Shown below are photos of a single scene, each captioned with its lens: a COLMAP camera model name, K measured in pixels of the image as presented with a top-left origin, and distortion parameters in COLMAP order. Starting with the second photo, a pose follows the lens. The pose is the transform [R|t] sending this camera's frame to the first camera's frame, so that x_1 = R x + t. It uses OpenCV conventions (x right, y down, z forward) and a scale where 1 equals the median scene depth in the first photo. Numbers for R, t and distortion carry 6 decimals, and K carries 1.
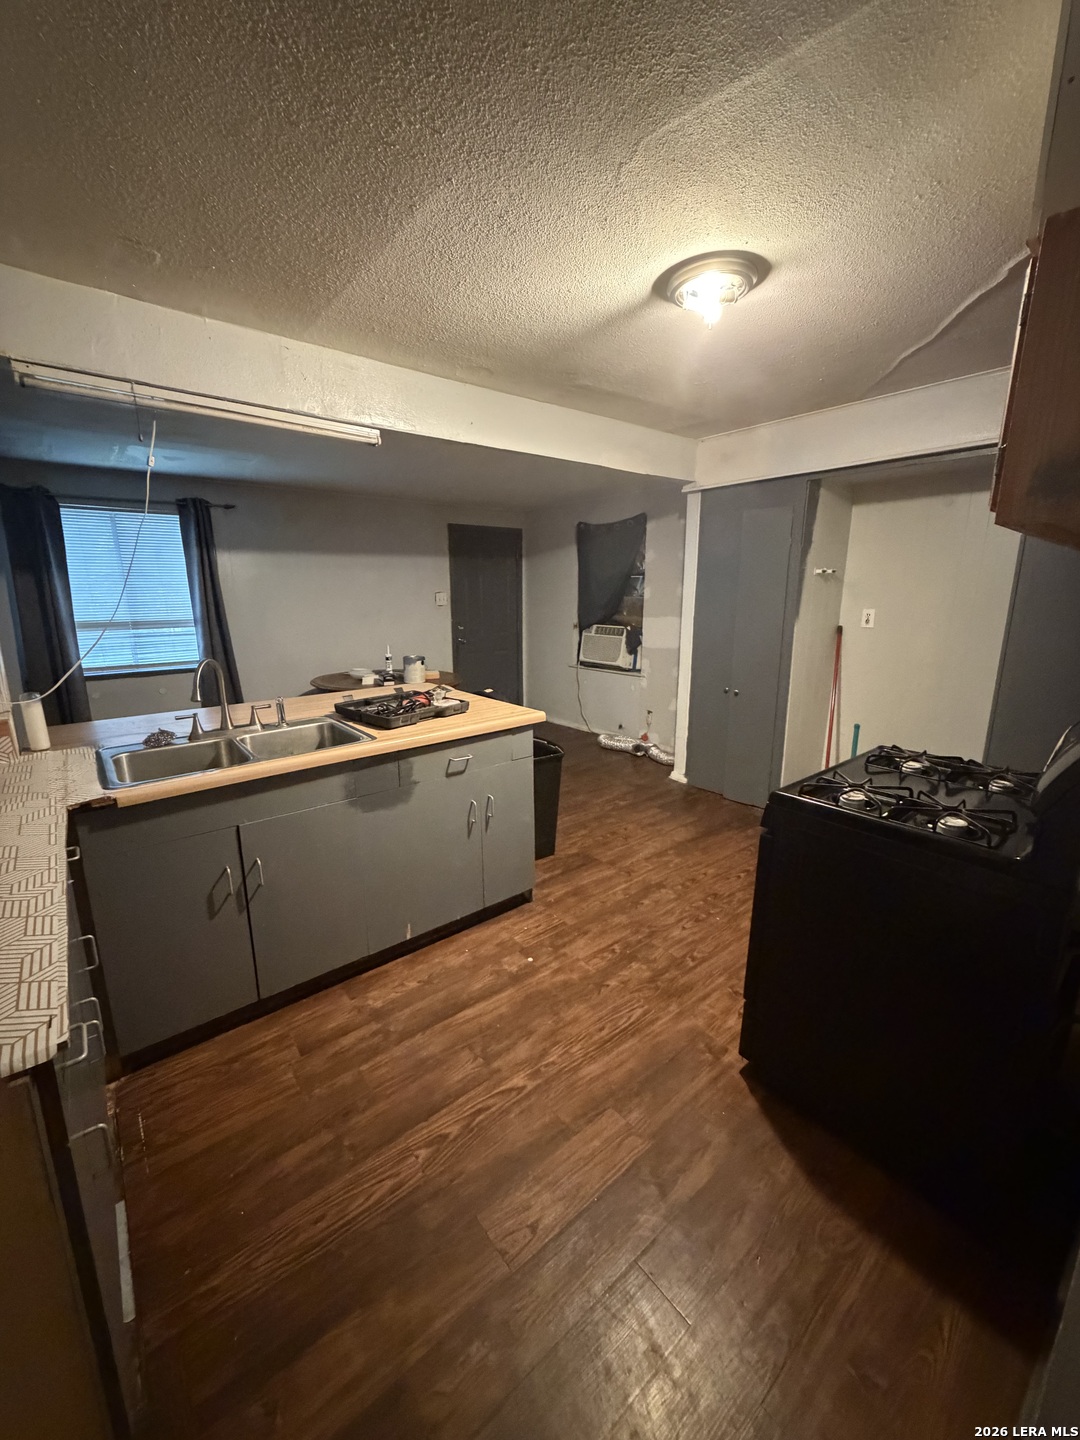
lens RADIAL K [[571.6, 0, 536.0], [0, 571.6, 718.4], [0, 0, 1]] dist [-0.000075, 0.000308]
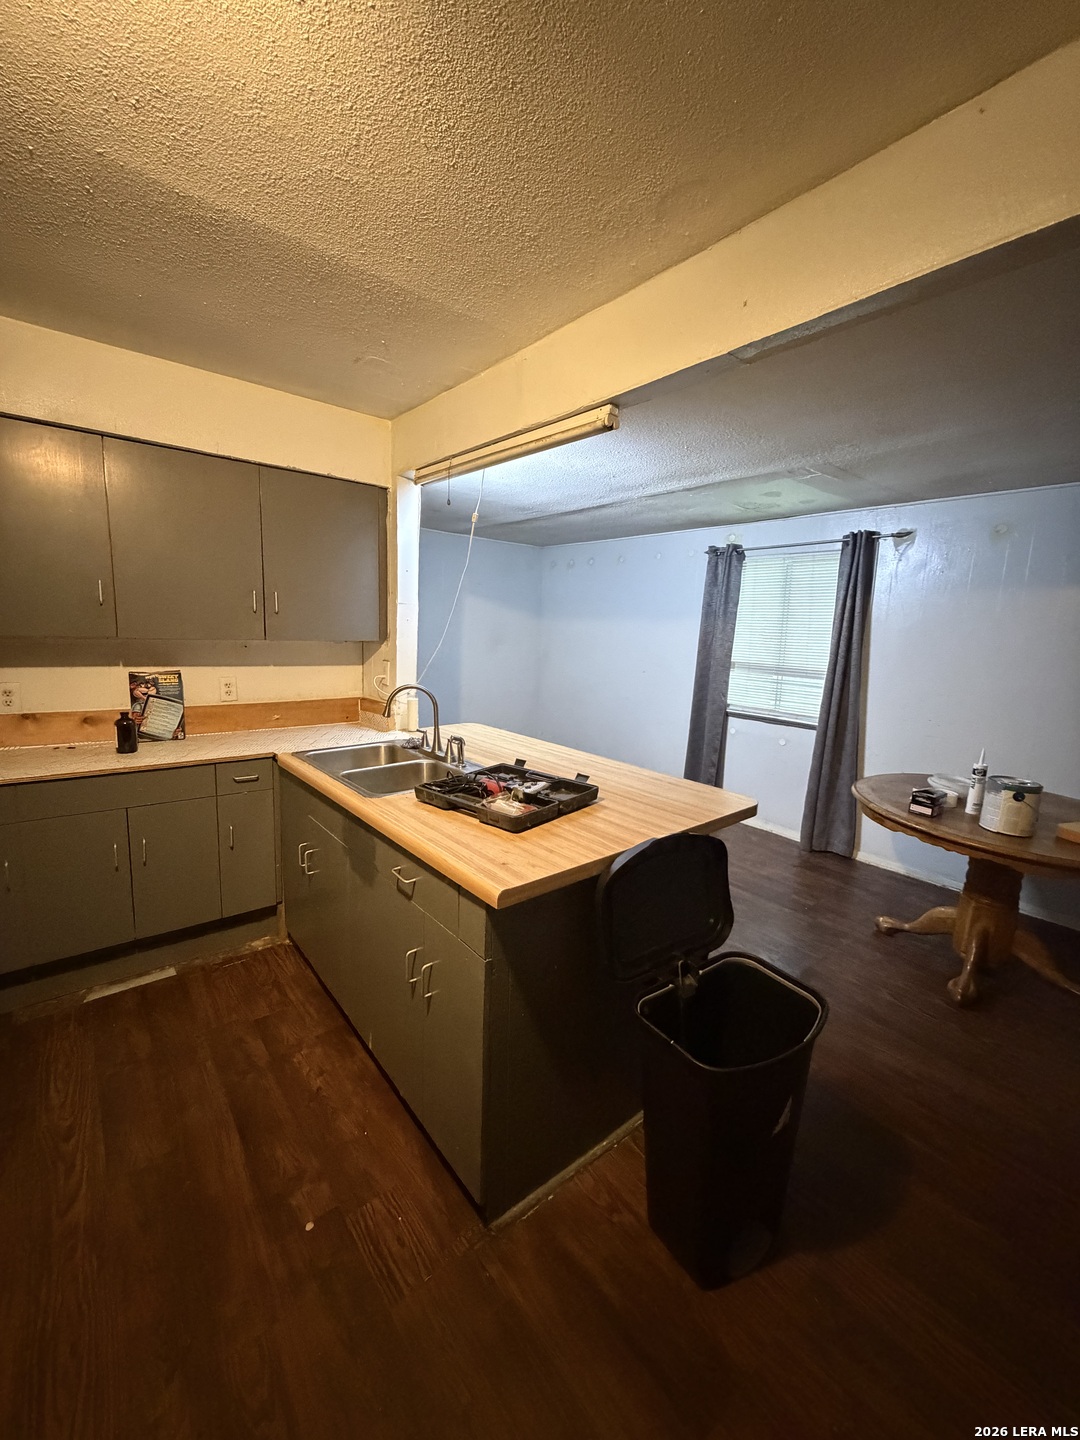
lens RADIAL K [[571.6, 0, 540.3], [0, 571.6, 714.4], [0, 0, 1]] dist [-0.000075, 0.000308]
pose [[0.021314, 0.172117, -0.984846, 0.510530], [-0.267378, 0.950170, 0.160270, -0.267351], [0.963356, 0.259910, 0.066272, 1.068891]]
